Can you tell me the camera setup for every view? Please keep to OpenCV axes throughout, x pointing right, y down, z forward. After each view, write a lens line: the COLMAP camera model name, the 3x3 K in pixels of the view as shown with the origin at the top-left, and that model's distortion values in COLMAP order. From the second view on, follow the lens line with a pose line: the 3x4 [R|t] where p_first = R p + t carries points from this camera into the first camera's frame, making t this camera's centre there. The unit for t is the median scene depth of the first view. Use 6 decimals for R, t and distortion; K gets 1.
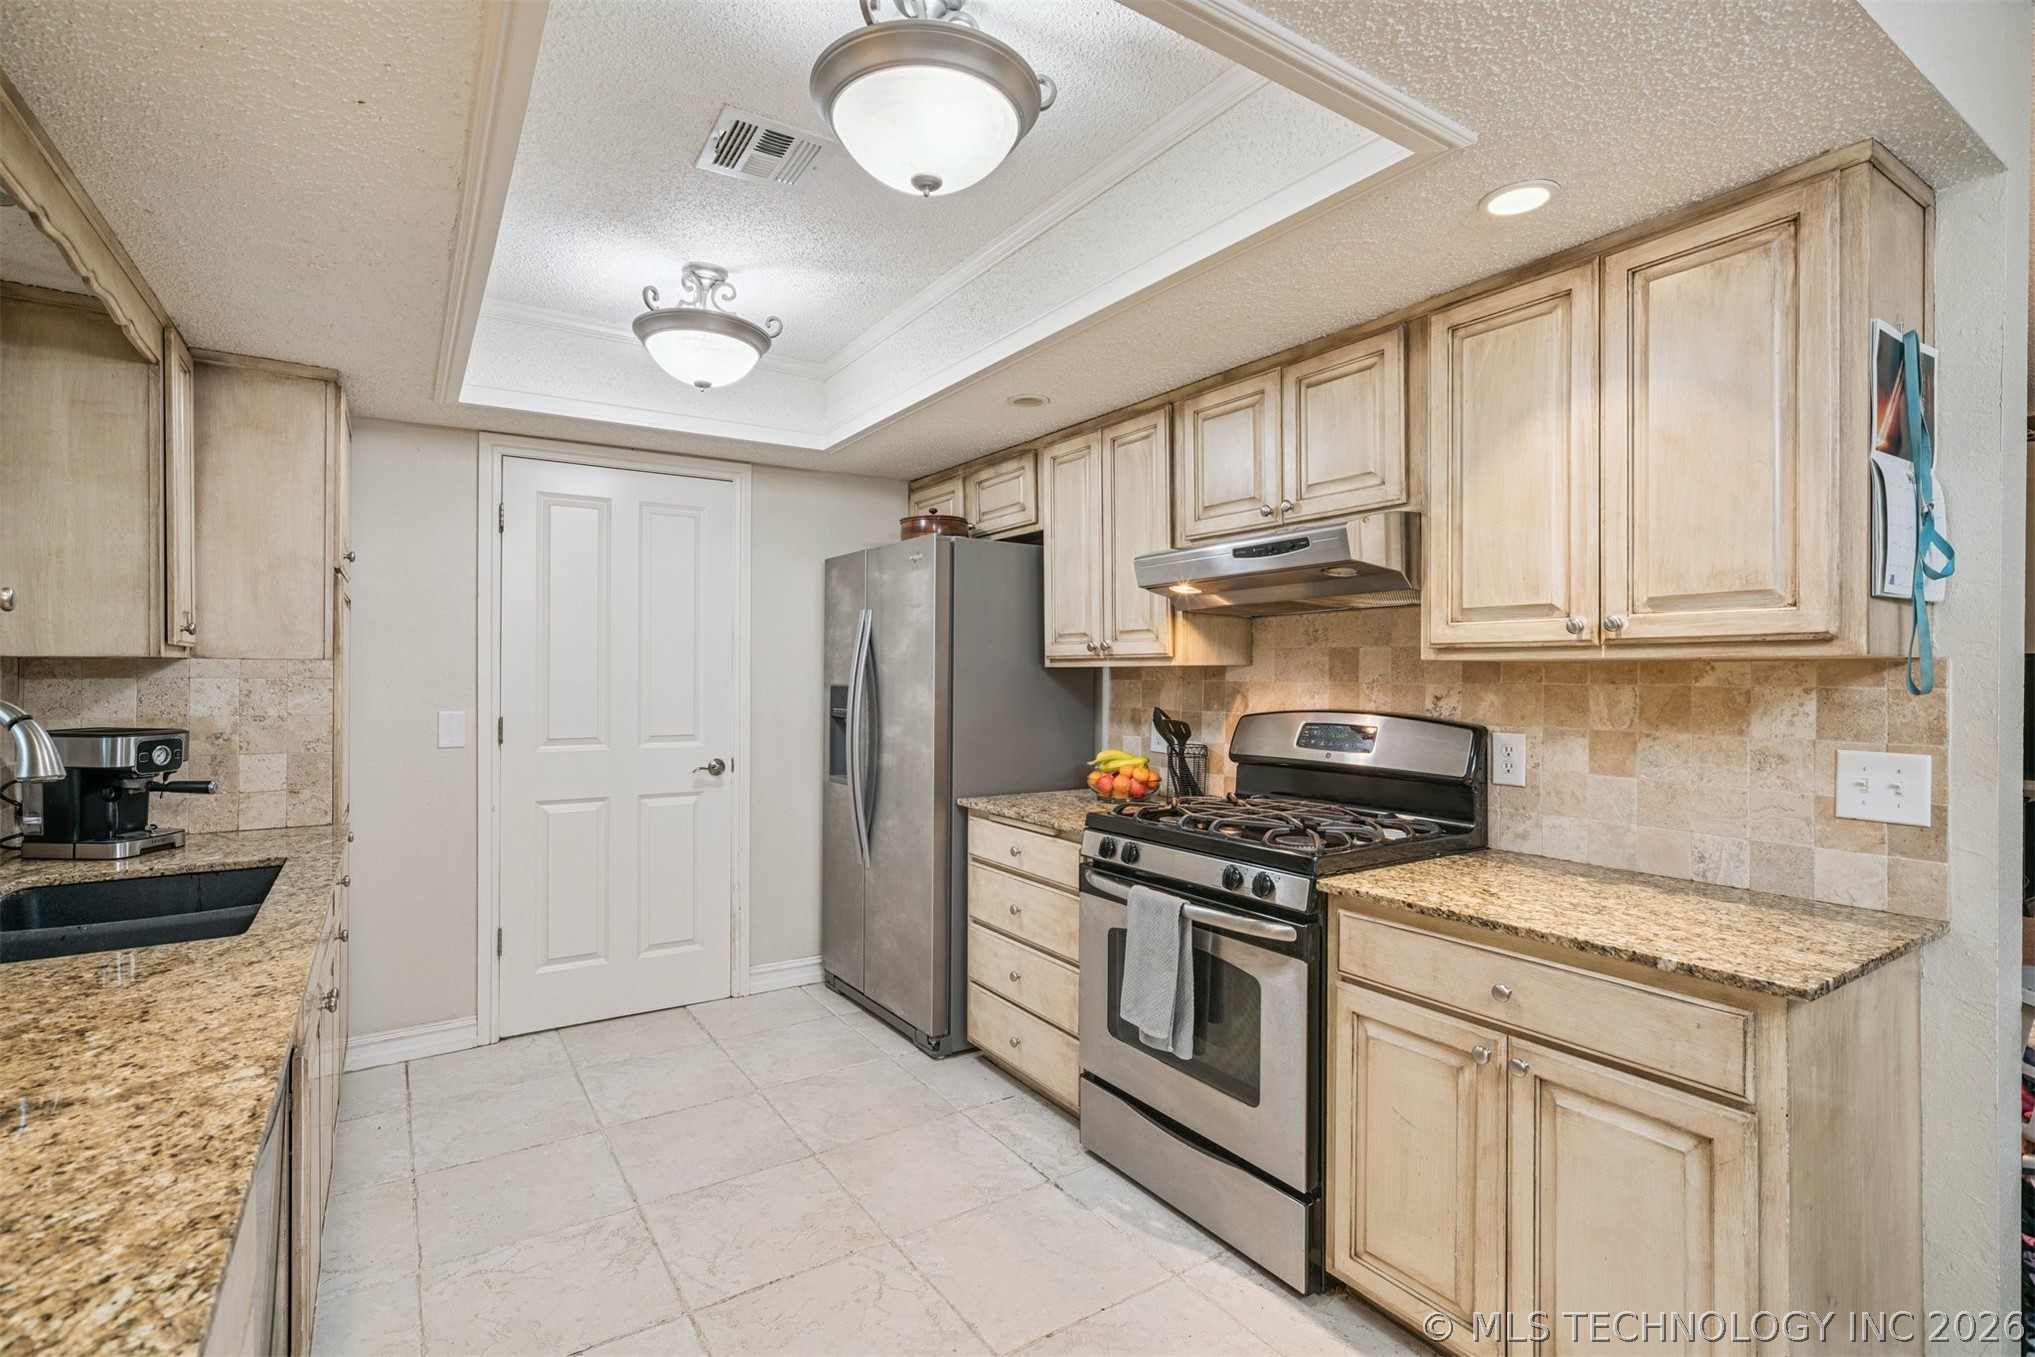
lens RADIAL K [[931.0, 0, 976.4], [0, 931.0, 676.0], [0, 0, 1]] dist [-0.004036, -0.000007]
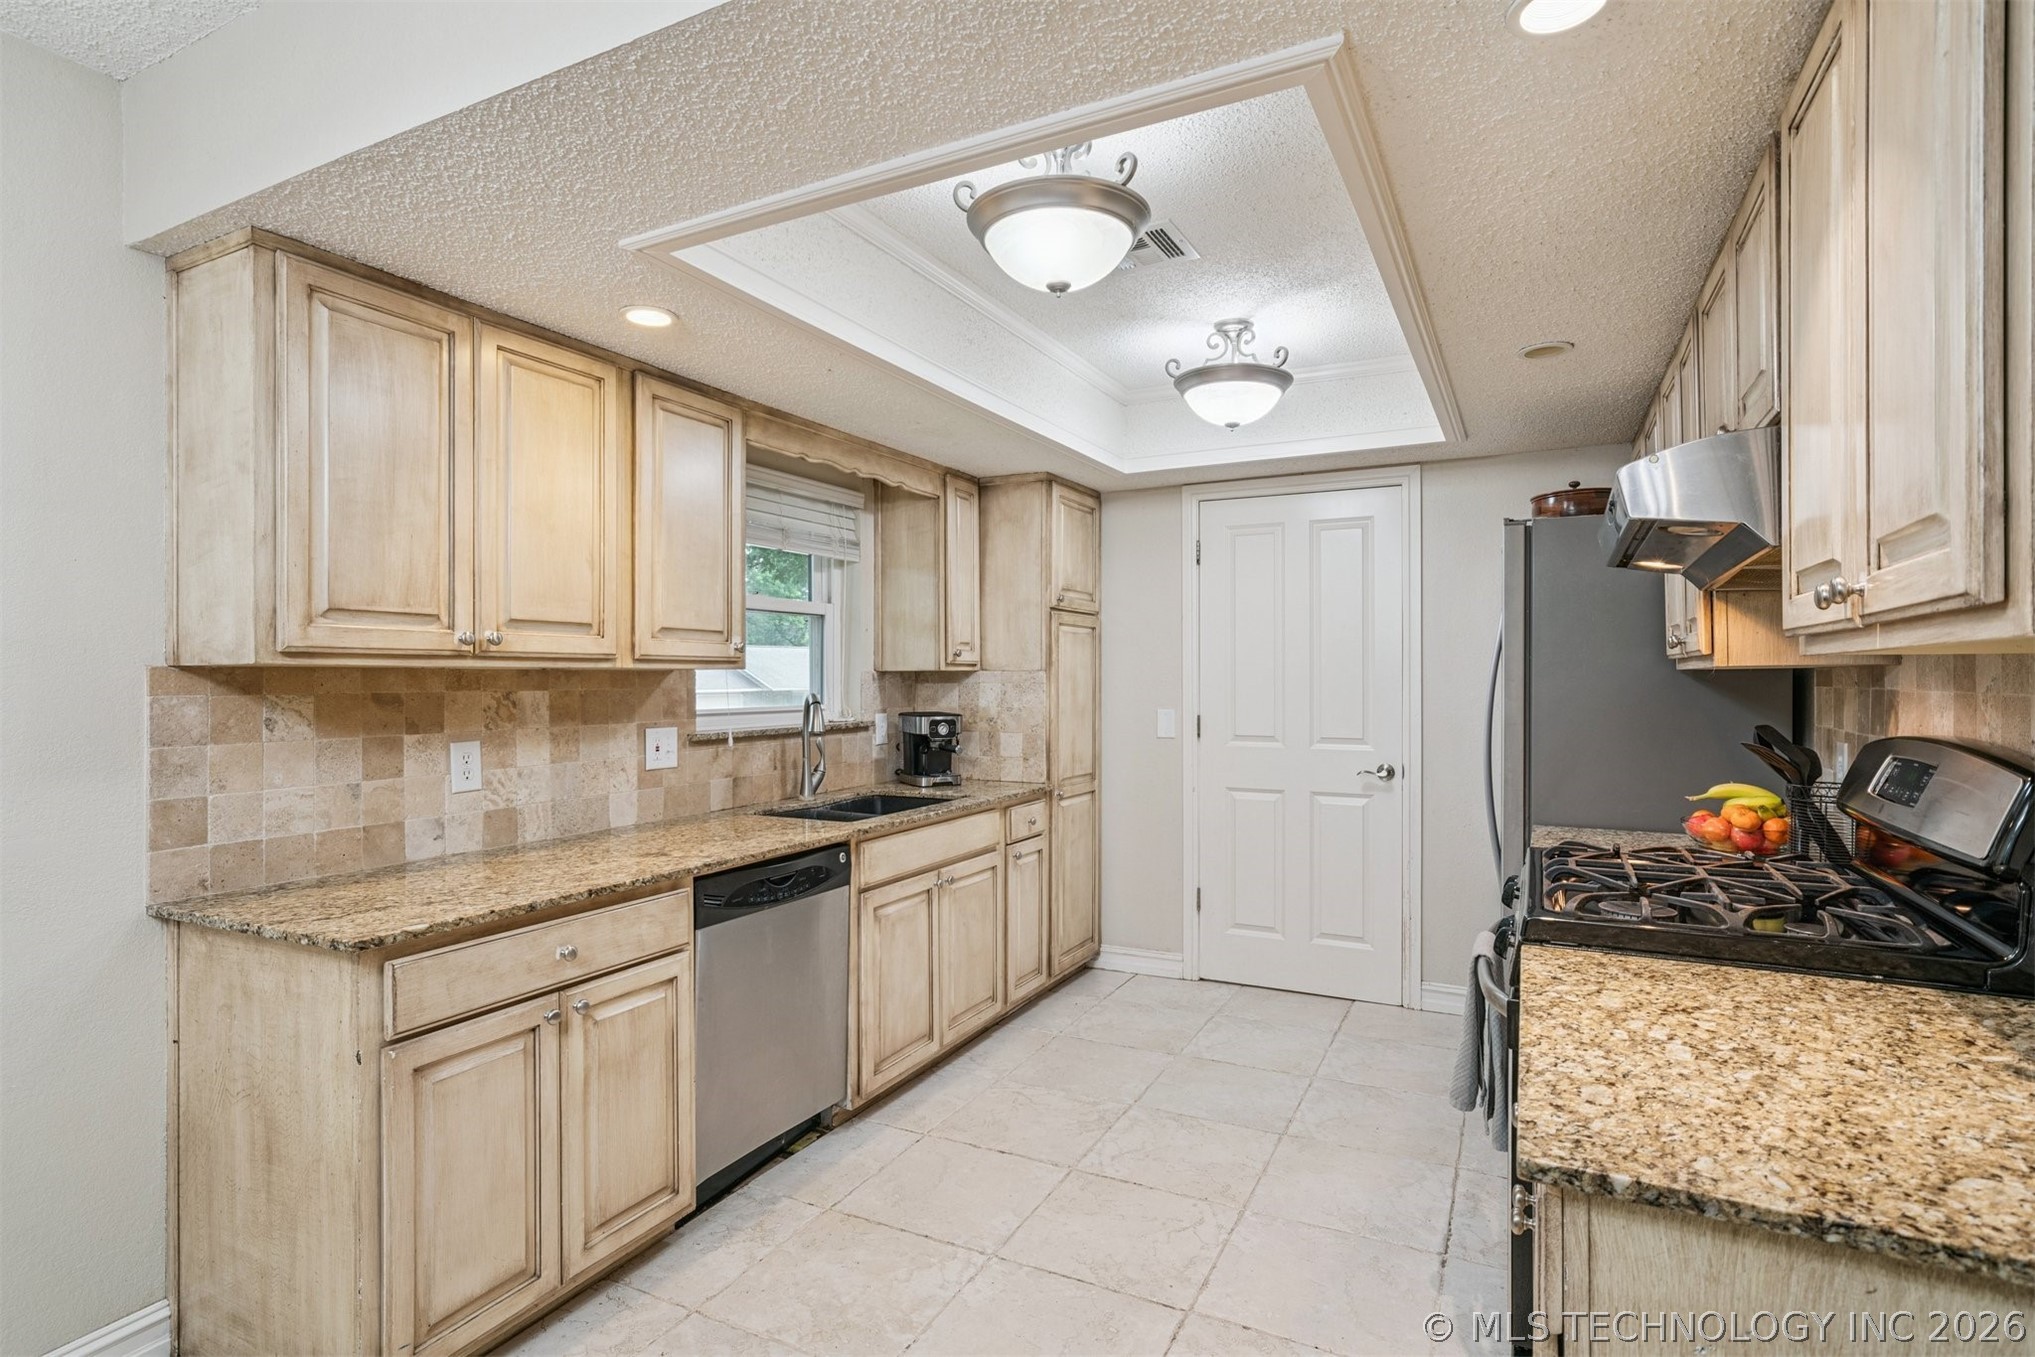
lens RADIAL K [[1003.3, 0, 1039.9], [0, 1003.3, 679.5], [0, 0, 1]] dist [-0.002503, 0.000441]
pose [[0.524885, -0.001857, -0.851171, 0.636464], [-0.000340, 0.999997, -0.002392, 0.000322], [0.851173, 0.001545, 0.524883, 0.161564]]
